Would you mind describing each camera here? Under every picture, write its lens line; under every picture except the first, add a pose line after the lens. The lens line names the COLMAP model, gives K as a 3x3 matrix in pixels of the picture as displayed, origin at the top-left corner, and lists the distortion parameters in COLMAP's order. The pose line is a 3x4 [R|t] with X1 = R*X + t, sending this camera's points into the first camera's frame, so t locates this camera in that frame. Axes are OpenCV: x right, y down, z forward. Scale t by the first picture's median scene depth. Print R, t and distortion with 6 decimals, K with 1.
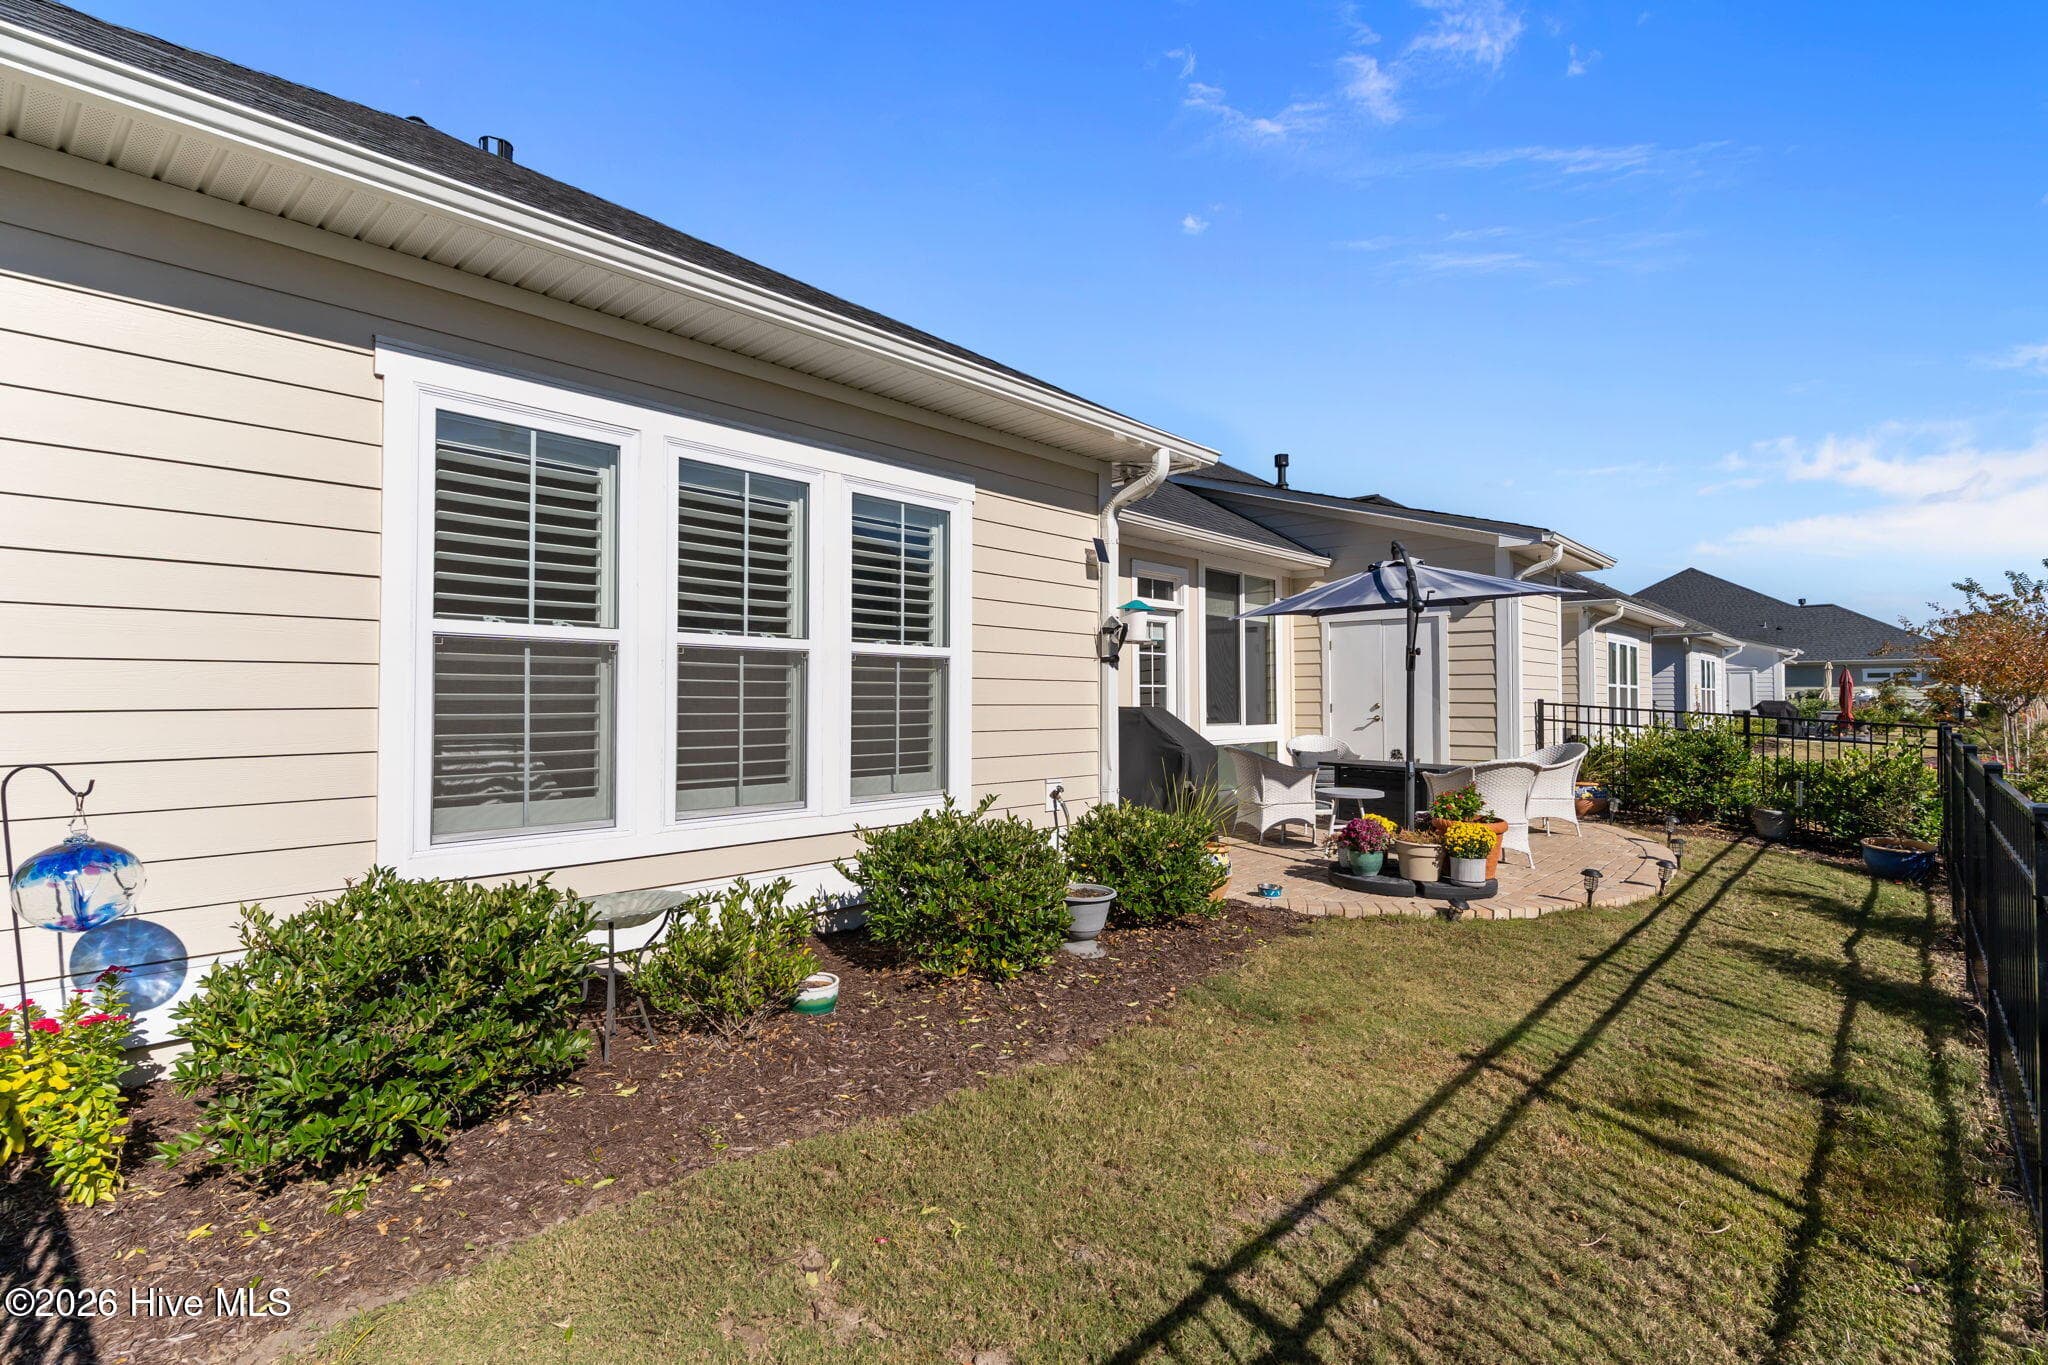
lens RADIAL K [[951.7, 0, 1024.0], [0, 951.7, 682.5], [0, 0, 1]] dist [-0.003129, 0.000207]
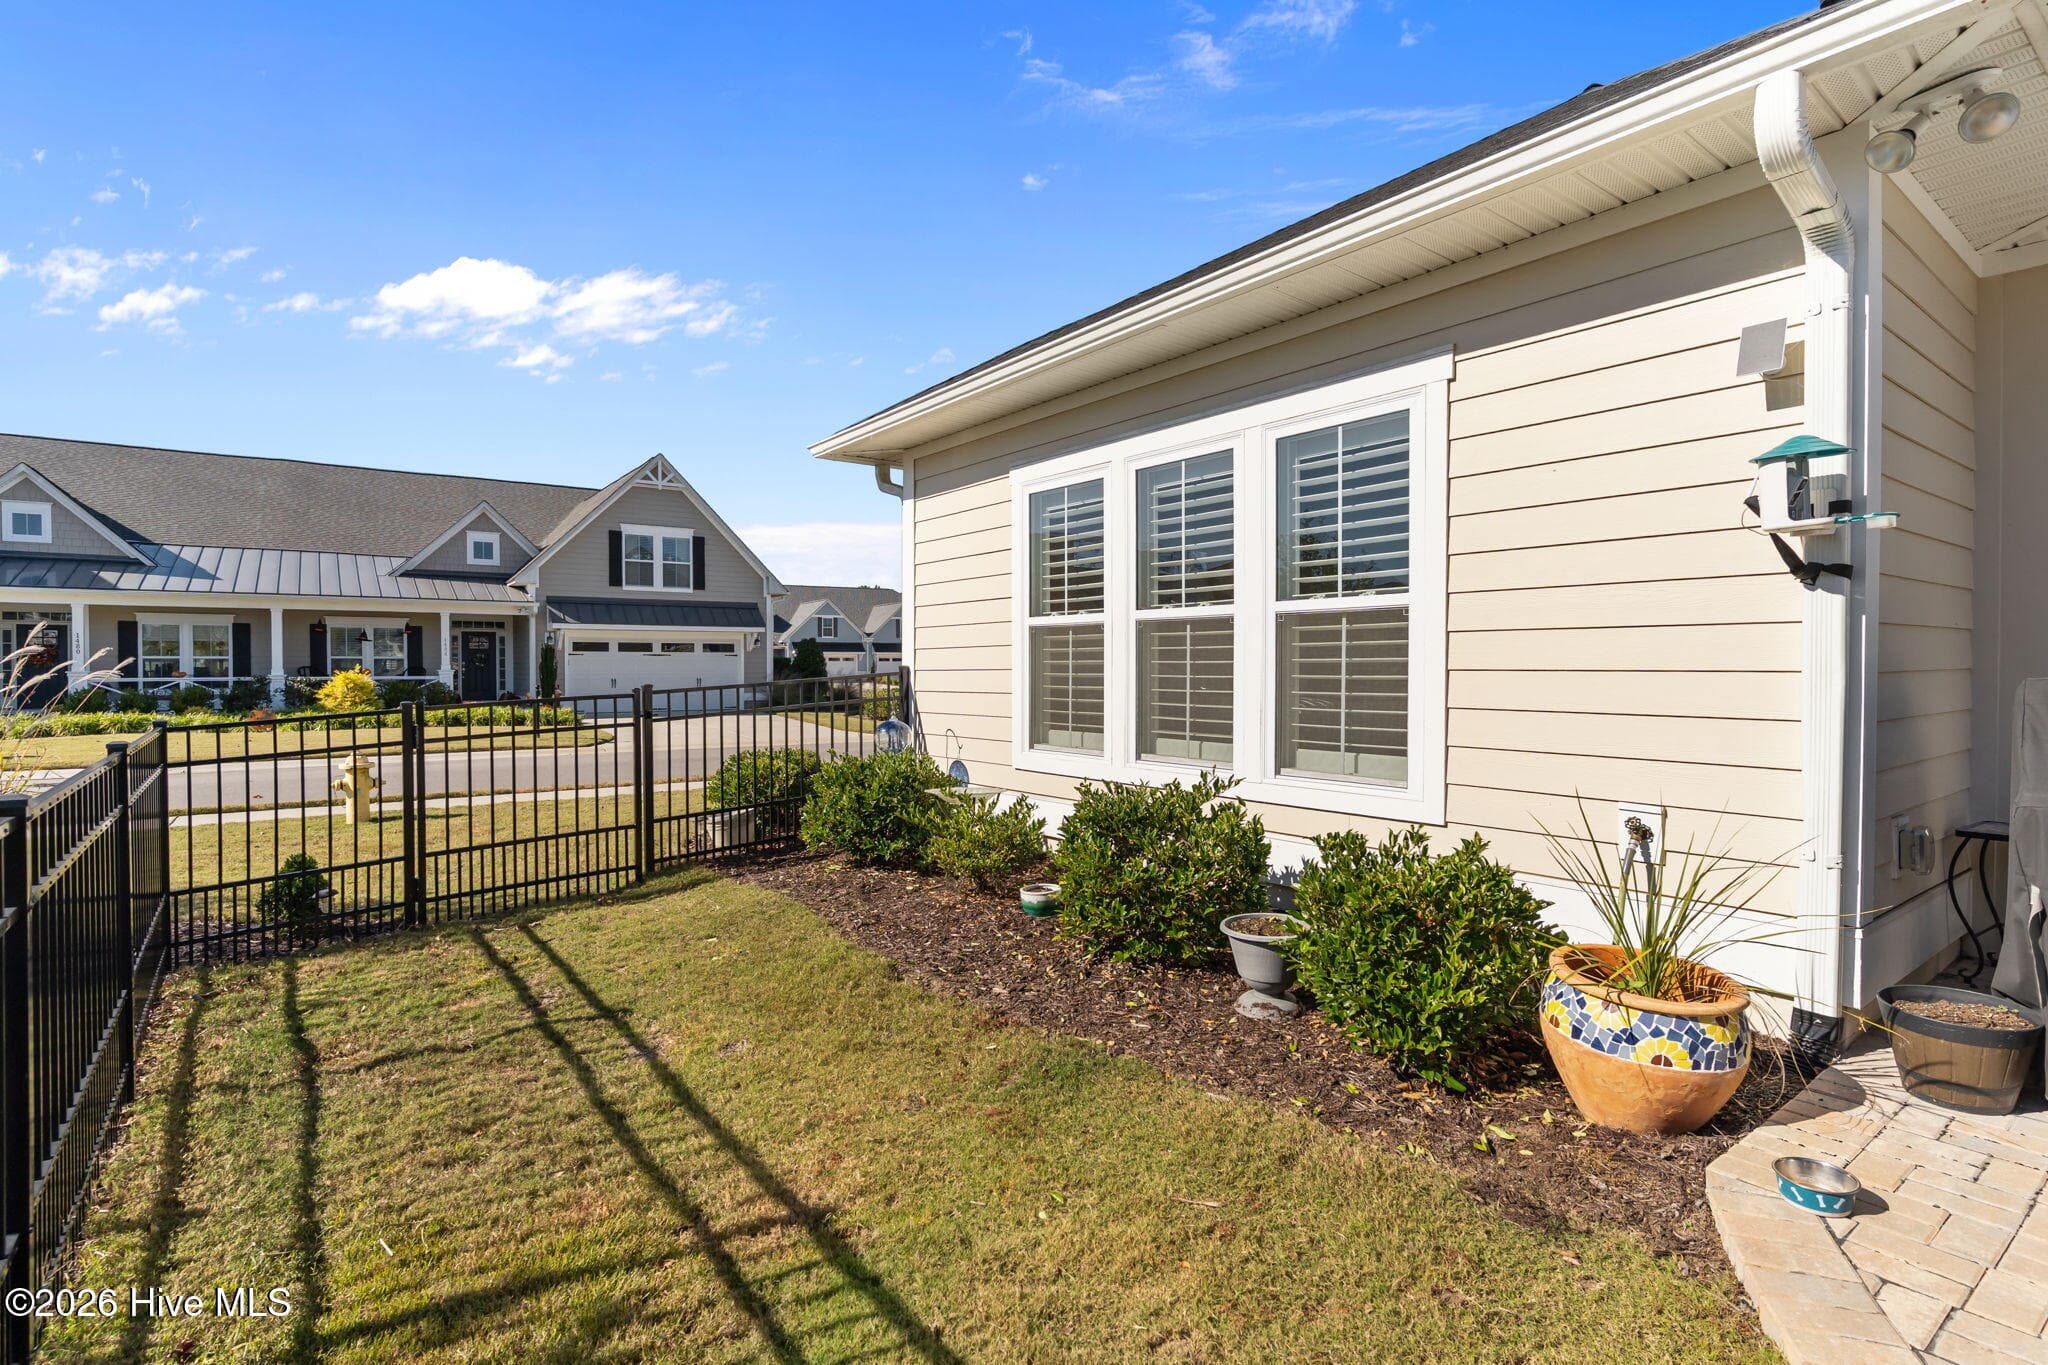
lens RADIAL K [[998.4, 0, 1024.0], [0, 998.4, 682.5], [0, 0, 1]] dist [0.017224, 0.000016]
pose [[-0.167770, 0.017958, -0.985663, 0.434927], [0.022796, 0.999637, 0.014333, 0.008856], [0.985563, -0.020064, -0.168118, 0.485202]]
